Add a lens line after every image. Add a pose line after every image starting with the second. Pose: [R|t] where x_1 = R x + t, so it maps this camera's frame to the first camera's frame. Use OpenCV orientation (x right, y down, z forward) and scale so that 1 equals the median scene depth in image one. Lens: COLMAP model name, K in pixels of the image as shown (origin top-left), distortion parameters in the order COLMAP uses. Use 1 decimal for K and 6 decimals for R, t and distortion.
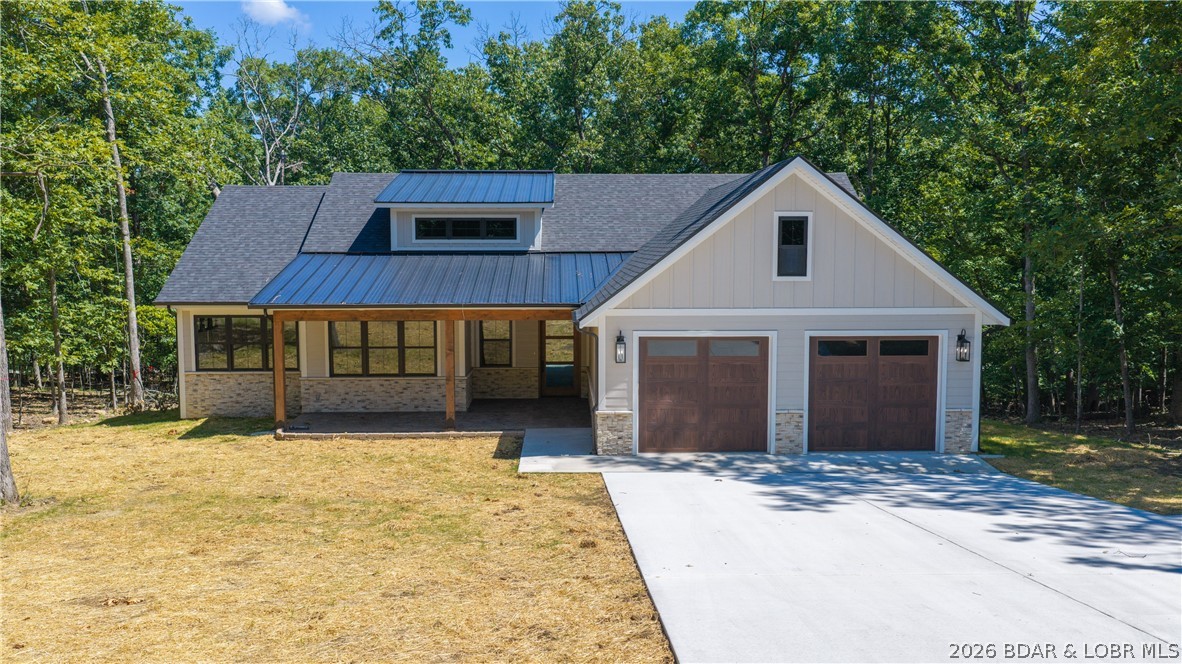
lens RADIAL K [[995.9, 0, 592.1], [0, 995.9, 330.6], [0, 0, 1]] dist [0.005583, -0.015546]
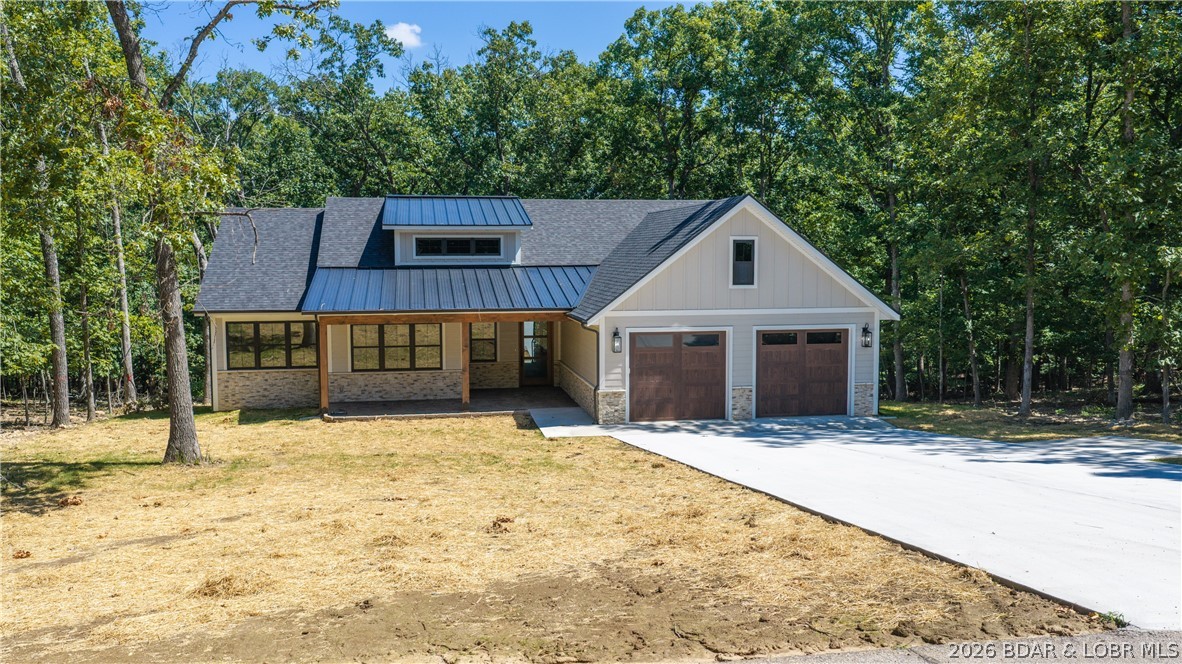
lens RADIAL K [[995.9, 0, 589.5], [0, 995.9, 331.1], [0, 0, 1]] dist [0.005583, -0.015546]
pose [[0.989428, -0.014394, 0.144307, -0.149373], [0.015242, 0.999872, -0.004774, 0.007540], [-0.144219, 0.006924, 0.989522, -0.214463]]
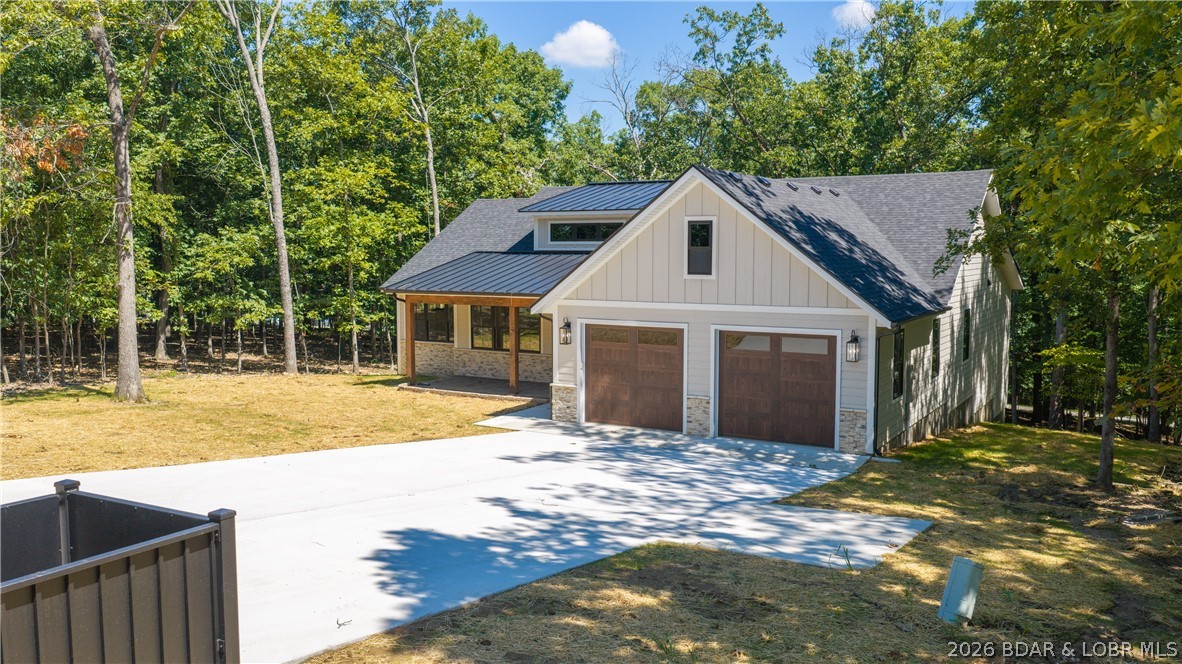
lens RADIAL K [[995.9, 0, 587.9], [0, 995.9, 334.2], [0, 0, 1]] dist [0.005583, -0.015546]
pose [[0.840091, 0.049054, -0.540222, 0.540353], [-0.047310, 0.998734, 0.017117, -0.001403], [0.540378, 0.011178, 0.841348, 0.002849]]
